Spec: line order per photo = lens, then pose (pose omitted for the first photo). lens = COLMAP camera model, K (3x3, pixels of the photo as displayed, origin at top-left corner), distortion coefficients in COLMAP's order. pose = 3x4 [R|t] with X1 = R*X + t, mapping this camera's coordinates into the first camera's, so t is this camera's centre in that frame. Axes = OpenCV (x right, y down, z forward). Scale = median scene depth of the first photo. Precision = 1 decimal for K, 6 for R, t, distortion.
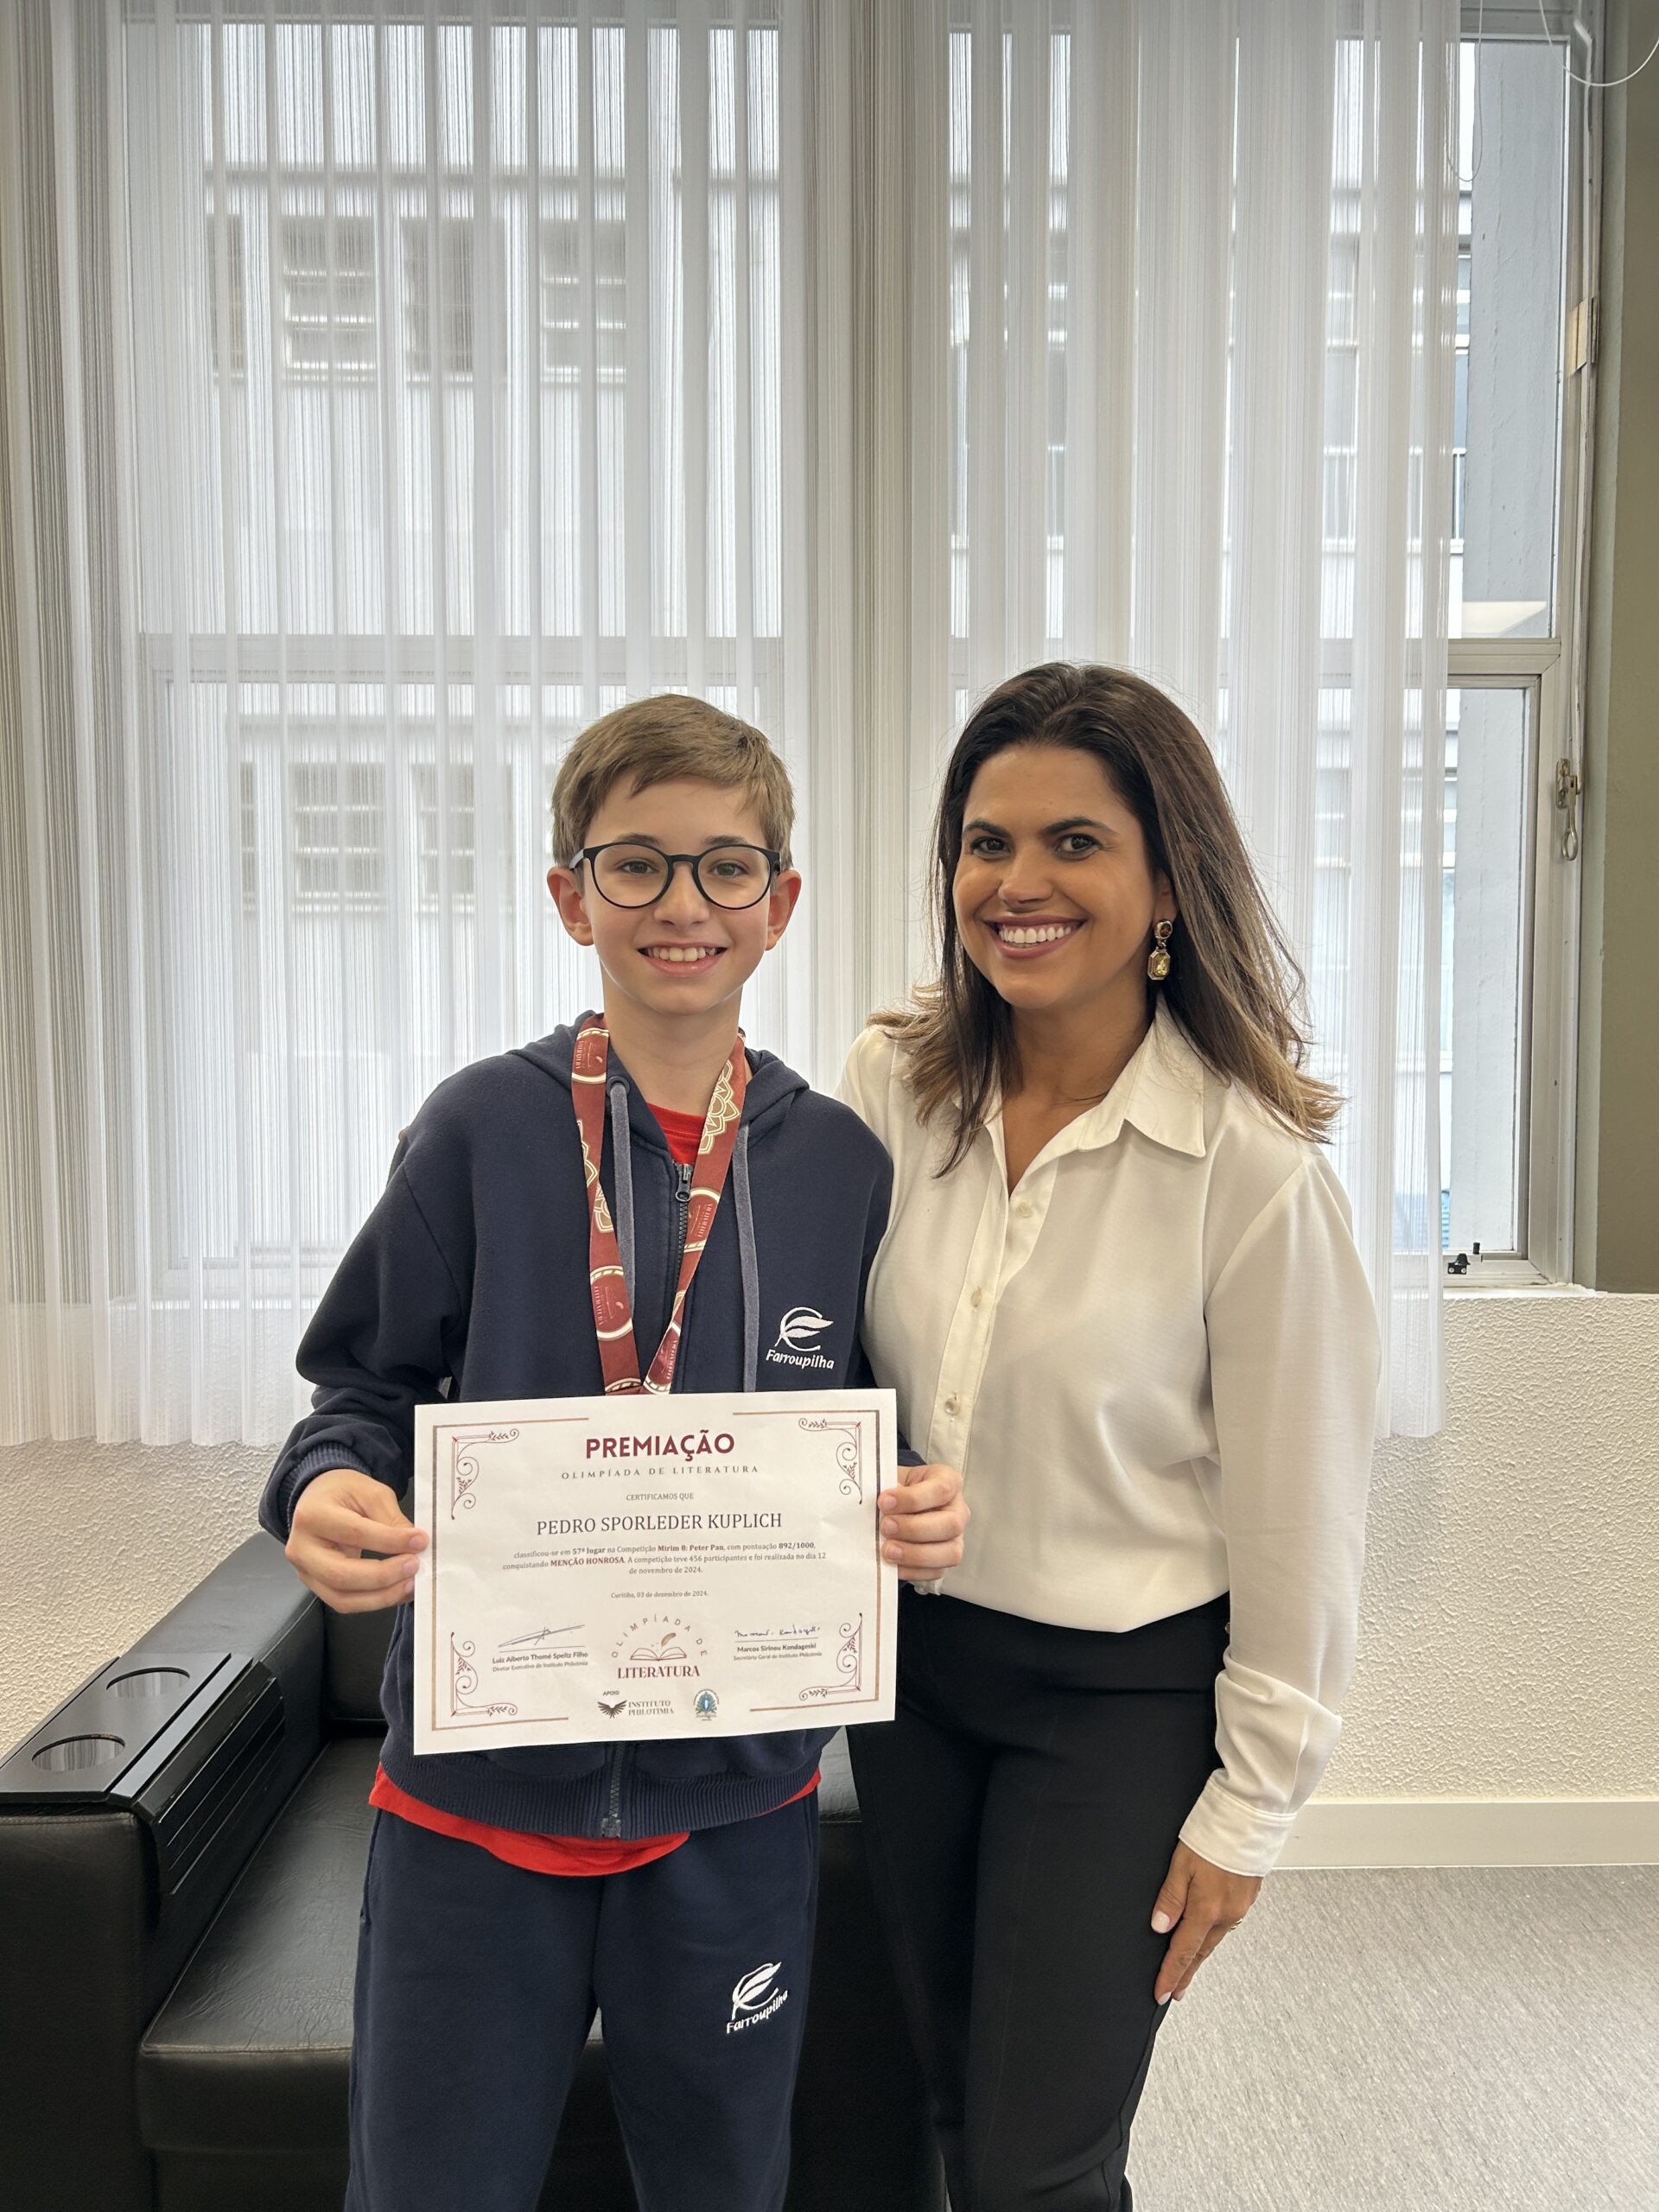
lens RADIAL K [[1645.4, 0, 829.2], [0, 1645.4, 1101.8], [0, 0, 1]] dist [0.001769, -0.013323]
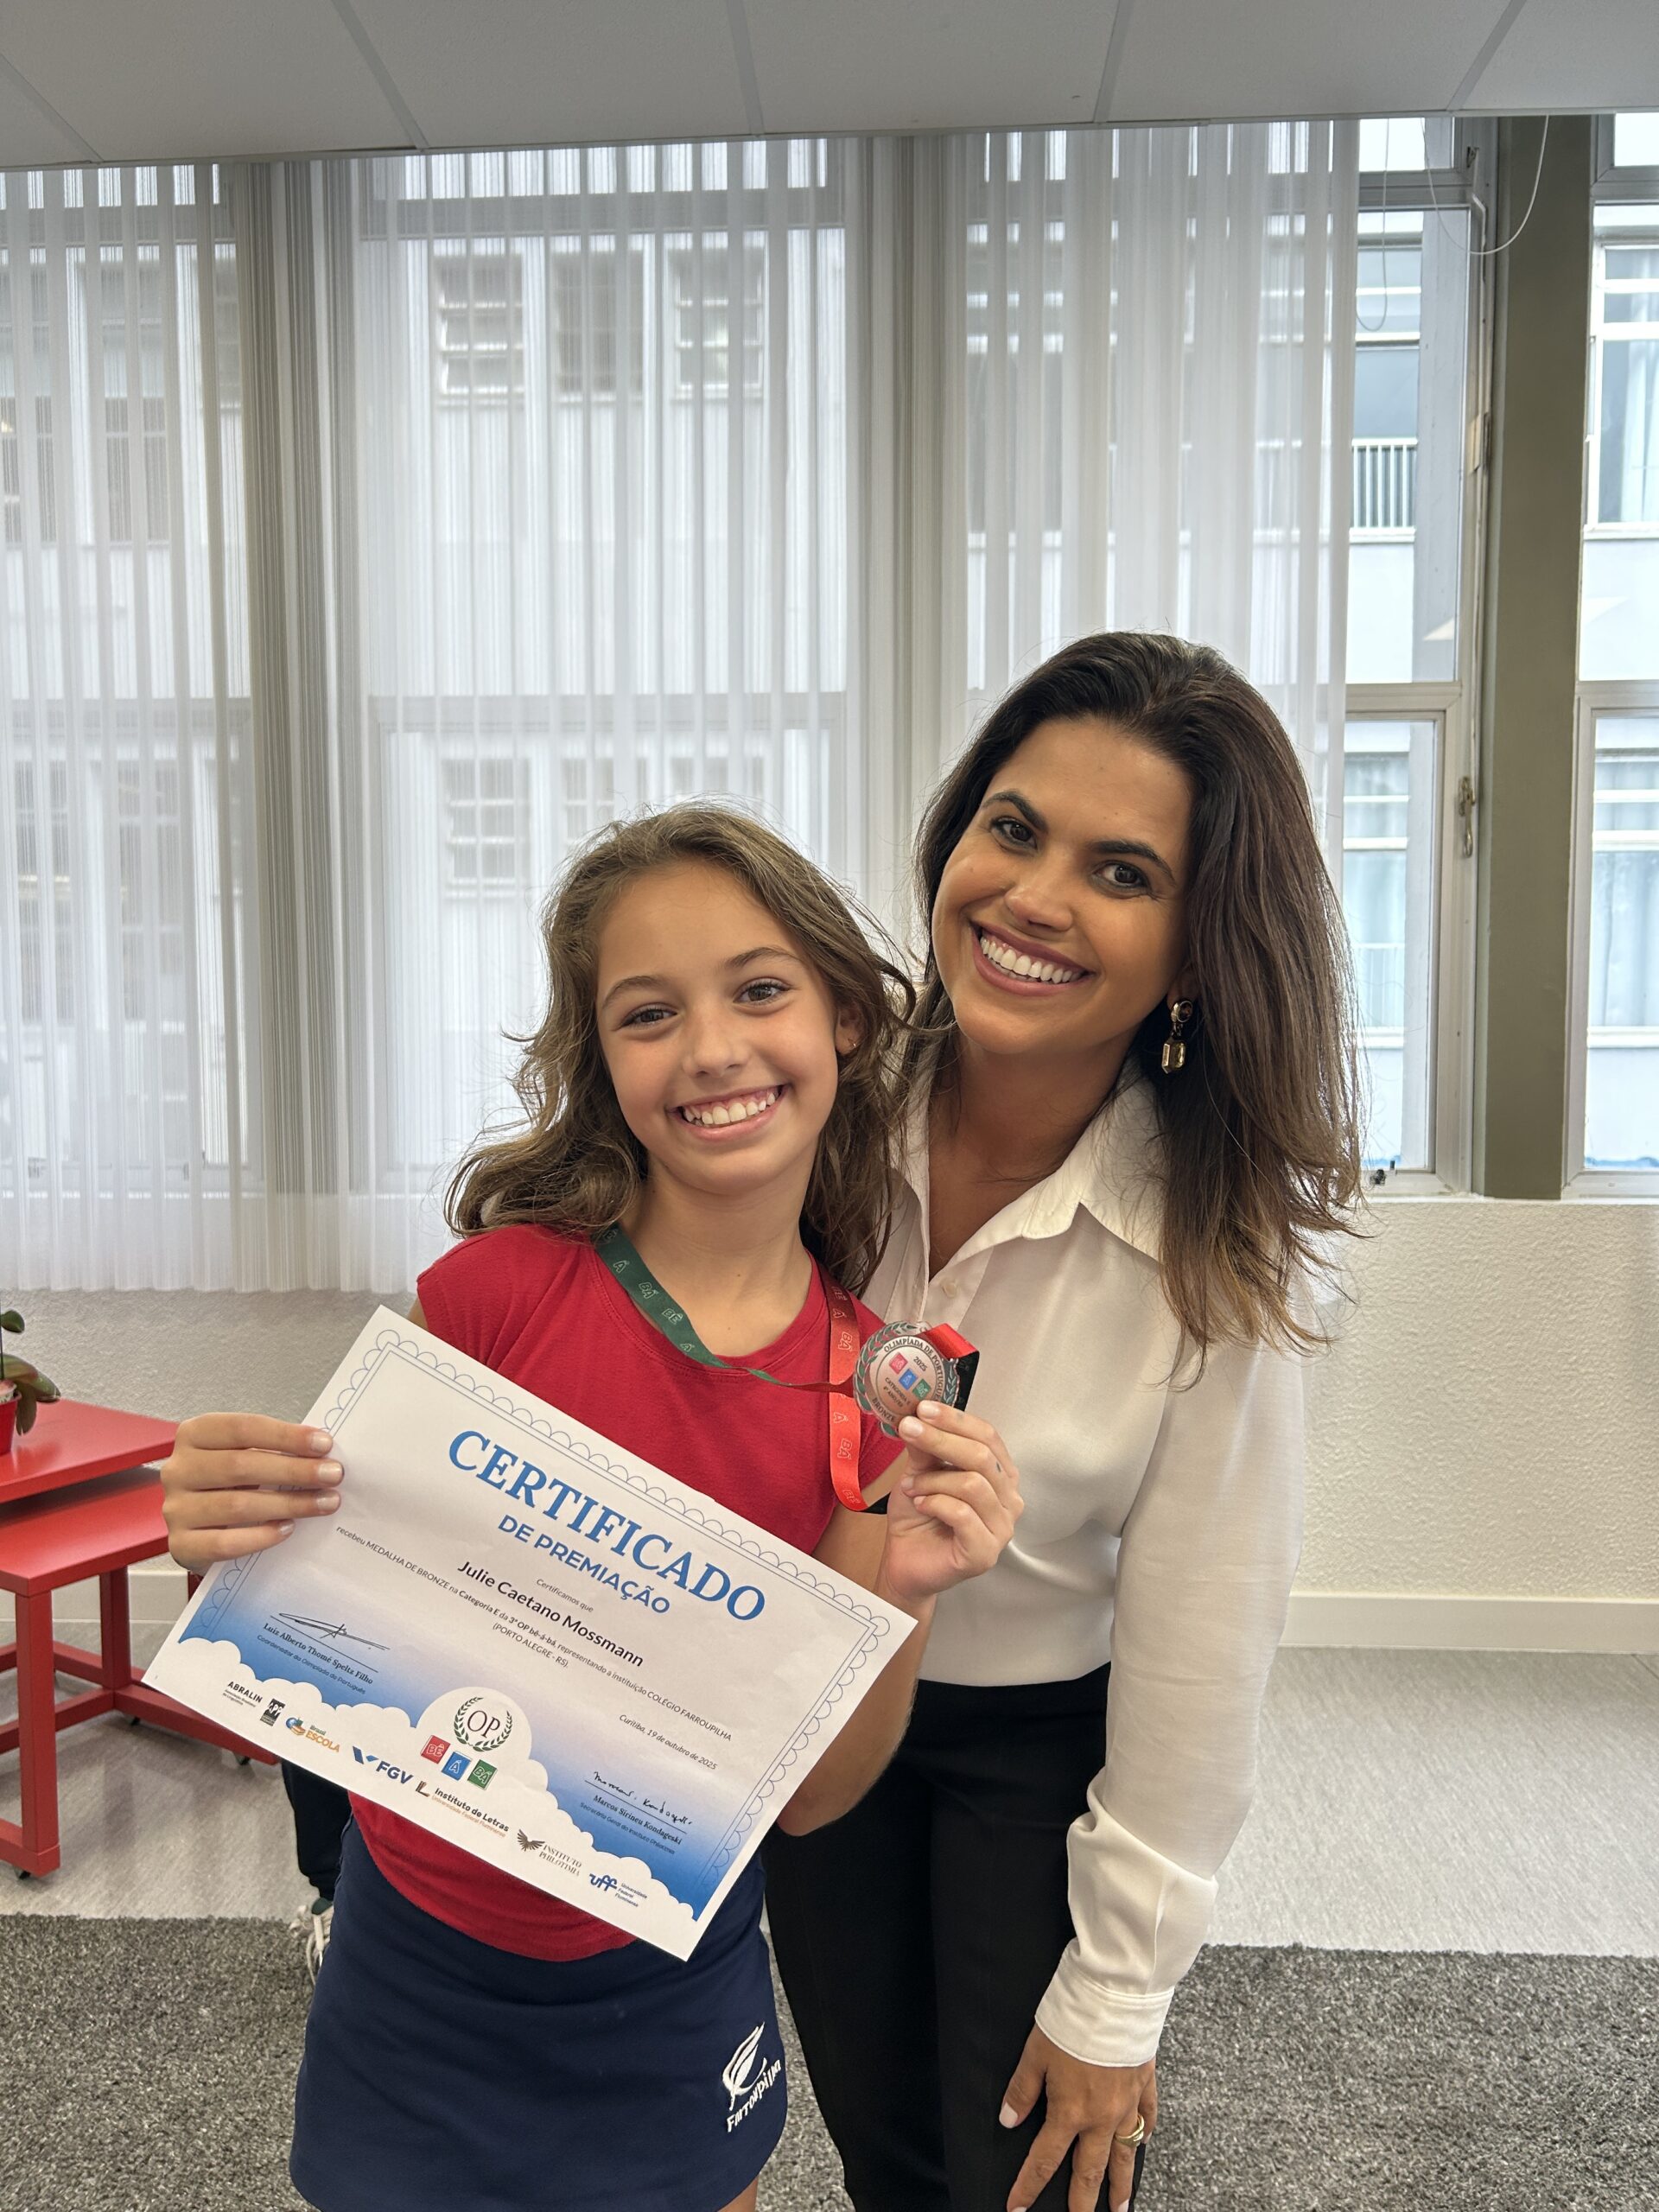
lens RADIAL K [[1677.7, 0, 829.5], [0, 1677.7, 1106.0], [0, 0, 1]] dist [-0.002899, -0.000265]
pose [[0.996456, 0.006757, -0.083842, 0.071191], [-0.005637, 0.999892, 0.013584, 0.030064], [0.083925, -0.013064, 0.996386, -0.331235]]
